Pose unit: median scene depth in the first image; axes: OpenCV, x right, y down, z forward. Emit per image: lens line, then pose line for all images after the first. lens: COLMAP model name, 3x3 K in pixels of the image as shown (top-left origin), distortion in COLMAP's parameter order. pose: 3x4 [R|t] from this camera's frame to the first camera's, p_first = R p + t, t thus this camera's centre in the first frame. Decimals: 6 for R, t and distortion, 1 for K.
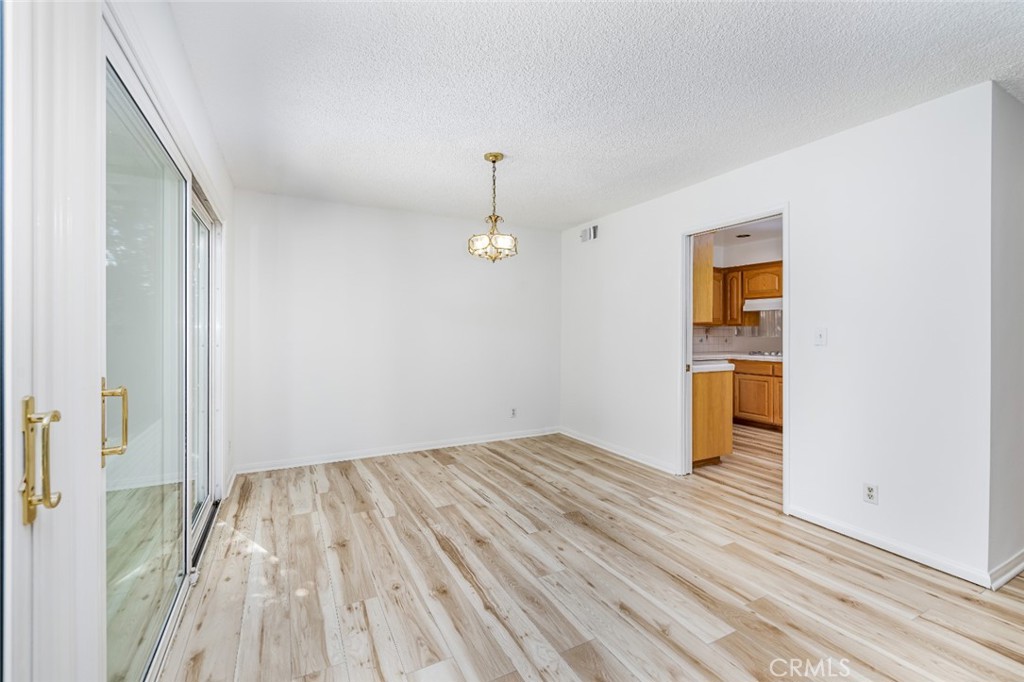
lens RADIAL K [[433.2, 0, 508.3], [0, 433.2, 332.4], [0, 0, 1]] dist [0.000631, -0.000295]
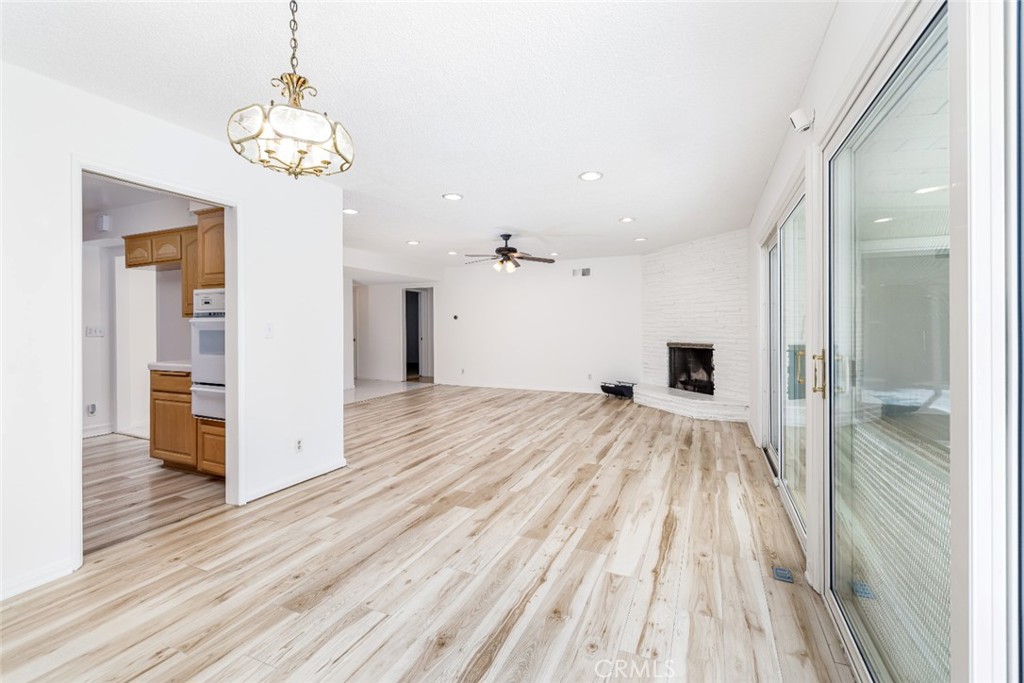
lens RADIAL K [[433.2, 0, 508.3], [0, 433.2, 332.9], [0, 0, 1]] dist [0.000631, -0.000295]
pose [[-0.610277, -0.010787, 0.792114, -0.699422], [0.003991, 0.999853, 0.016691, -0.003744], [-0.792178, 0.013347, -0.610144, 1.418783]]
